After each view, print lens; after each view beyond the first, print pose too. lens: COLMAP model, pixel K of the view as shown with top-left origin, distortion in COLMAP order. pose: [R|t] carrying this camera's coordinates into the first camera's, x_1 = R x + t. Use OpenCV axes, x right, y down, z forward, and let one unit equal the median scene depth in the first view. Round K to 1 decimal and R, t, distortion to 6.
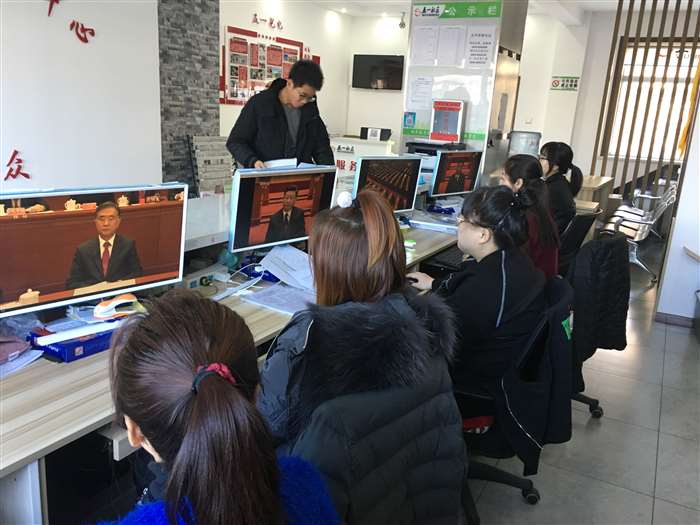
lens RADIAL K [[590.8, 0, 350.2], [0, 590.8, 259.5], [0, 0, 1]] dist [0.030785, -0.030969]
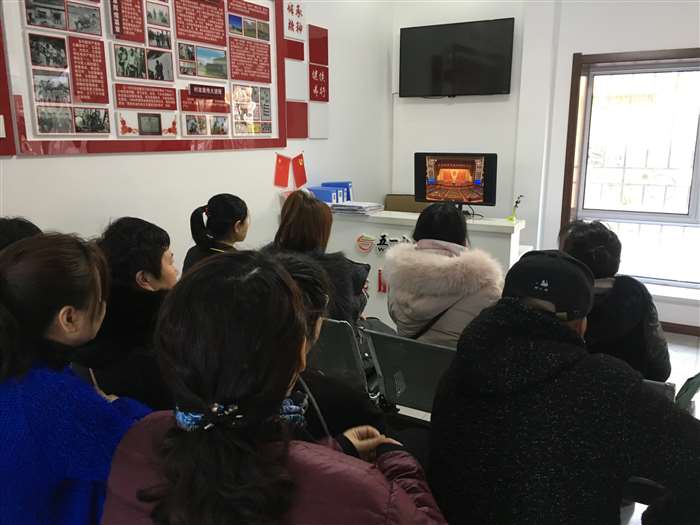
lens RADIAL K [[590.8, 0, 348.8], [0, 590.8, 264.2], [0, 0, 1]] dist [0.030785, -0.030969]
pose [[0.997048, -0.049707, -0.058521, -0.028447], [0.047396, 0.998065, -0.040249, -0.239300], [0.060409, 0.037357, 0.997474, 0.908323]]
